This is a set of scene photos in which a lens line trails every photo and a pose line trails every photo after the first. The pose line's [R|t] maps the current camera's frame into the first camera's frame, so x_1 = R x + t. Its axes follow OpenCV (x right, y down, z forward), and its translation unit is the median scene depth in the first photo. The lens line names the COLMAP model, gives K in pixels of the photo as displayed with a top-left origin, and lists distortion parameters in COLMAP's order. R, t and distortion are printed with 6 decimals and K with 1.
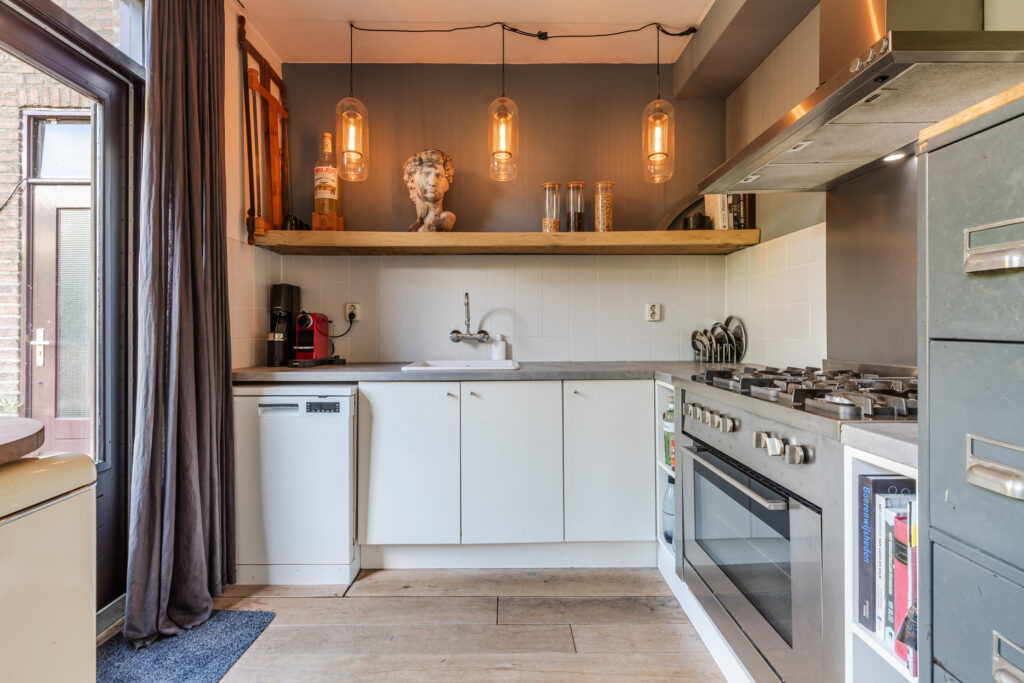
lens RADIAL K [[463.1, 0, 506.9], [0, 463.1, 329.4], [0, 0, 1]] dist [0.000281, -0.000030]
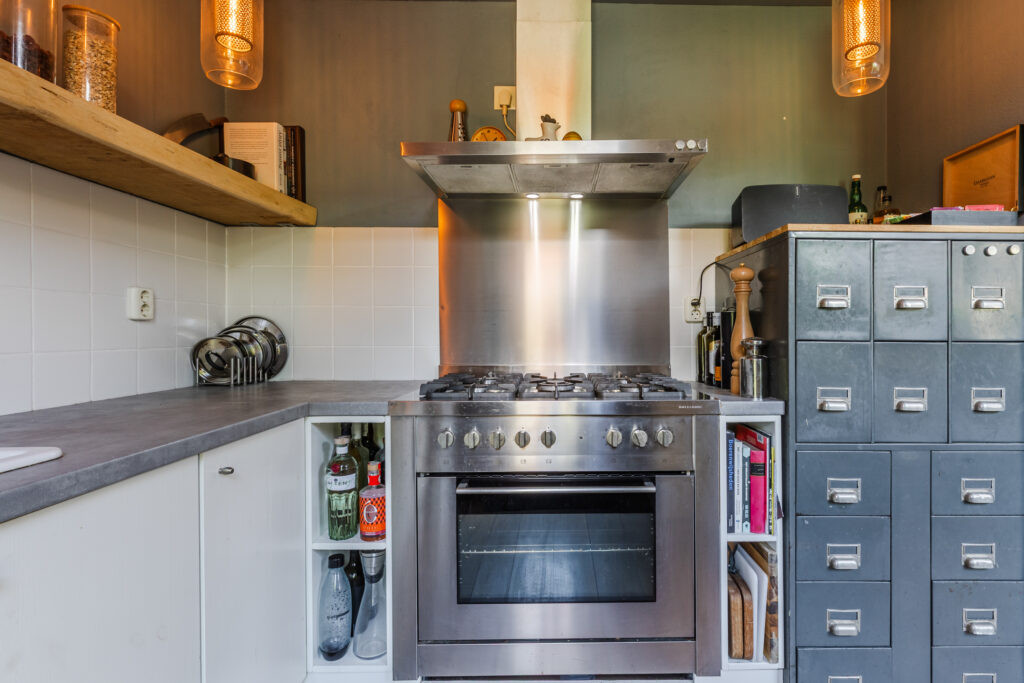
lens RADIAL K [[508.3, 0, 567.8], [0, 508.3, 331.0], [0, 0, 1]] dist [0.001963, -0.000148]
pose [[-0.016560, 0.007683, 0.999833, -0.326581], [0.000999, 0.999970, -0.007667, -0.000421], [-0.999862, 0.000871, -0.016567, 0.582141]]
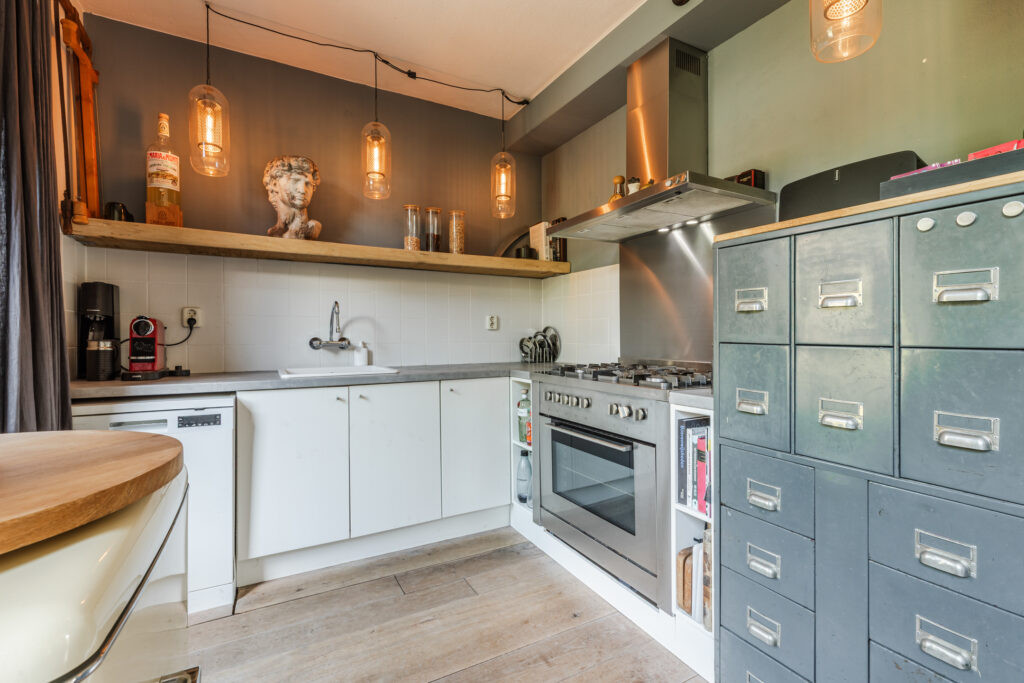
lens RADIAL K [[459.2, 0, 510.1], [0, 459.2, 336.6], [0, 0, 1]] dist [0.001682, 0.000145]
pose [[0.878906, 0.000898, 0.476994, -0.245648], [-0.001199, 0.999999, 0.000326, -0.001436], [-0.476993, -0.000858, 0.878906, -0.091172]]
